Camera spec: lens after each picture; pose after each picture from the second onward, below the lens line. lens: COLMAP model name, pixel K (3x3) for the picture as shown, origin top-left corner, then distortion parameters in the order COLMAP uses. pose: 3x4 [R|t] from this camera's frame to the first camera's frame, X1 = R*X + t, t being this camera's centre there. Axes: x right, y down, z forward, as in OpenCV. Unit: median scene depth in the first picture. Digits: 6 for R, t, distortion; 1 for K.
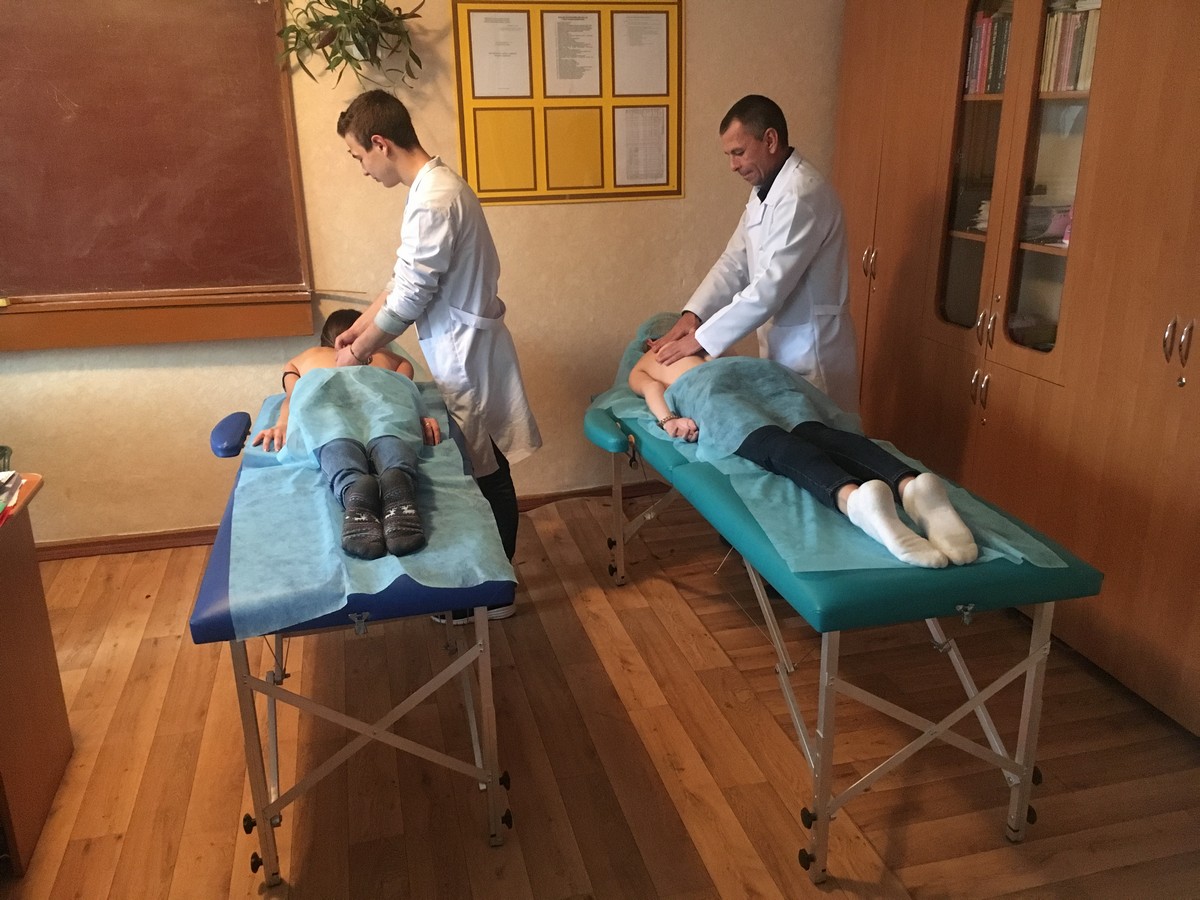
lens RADIAL K [[1018.8, 0, 602.1], [0, 1018.8, 455.1], [0, 0, 1]] dist [0.058786, -0.061630]
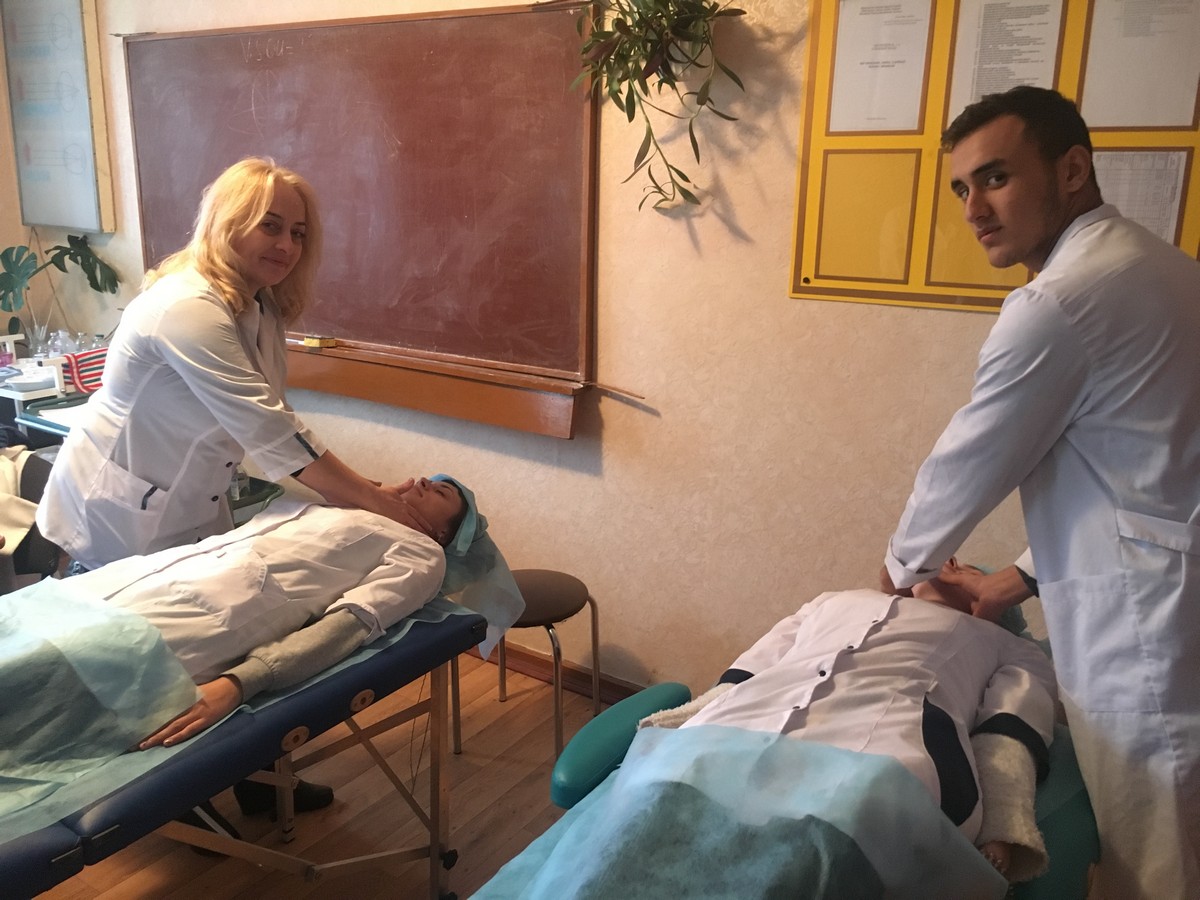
lens RADIAL K [[1018.8, 0, 602.2], [0, 1018.8, 452.0], [0, 0, 1]] dist [0.058786, -0.061630]
pose [[0.674892, 0.217032, -0.705279, 0.274260], [-0.255260, 0.965428, 0.052825, -0.155037], [0.692361, 0.144379, 0.706959, 0.479743]]
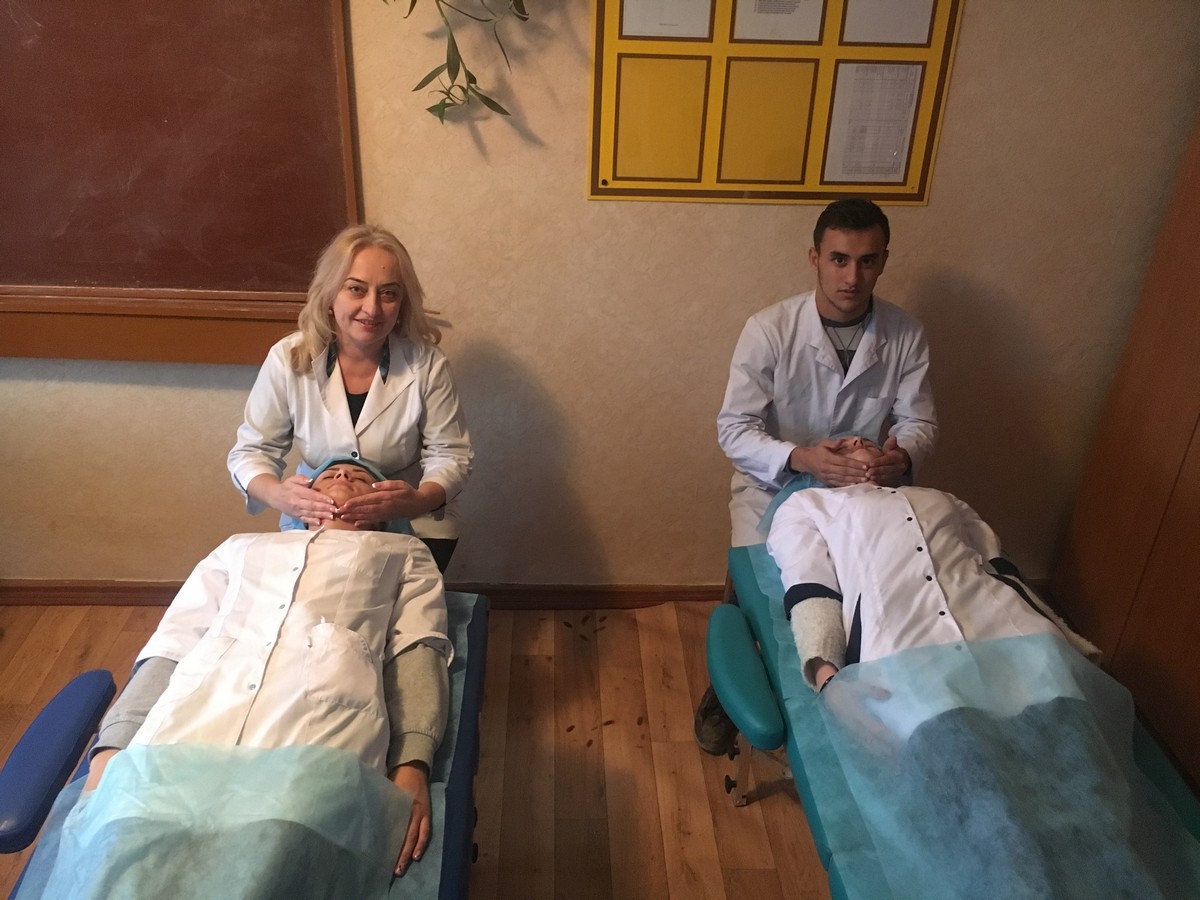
lens RADIAL K [[1018.8, 0, 601.0], [0, 1018.8, 453.1], [0, 0, 1]] dist [0.058786, -0.061630]
pose [[0.977837, 0.140089, -0.155597, 0.000925], [-0.113934, 0.979539, 0.165901, -0.196897], [0.175655, -0.144497, 0.973790, 0.326145]]
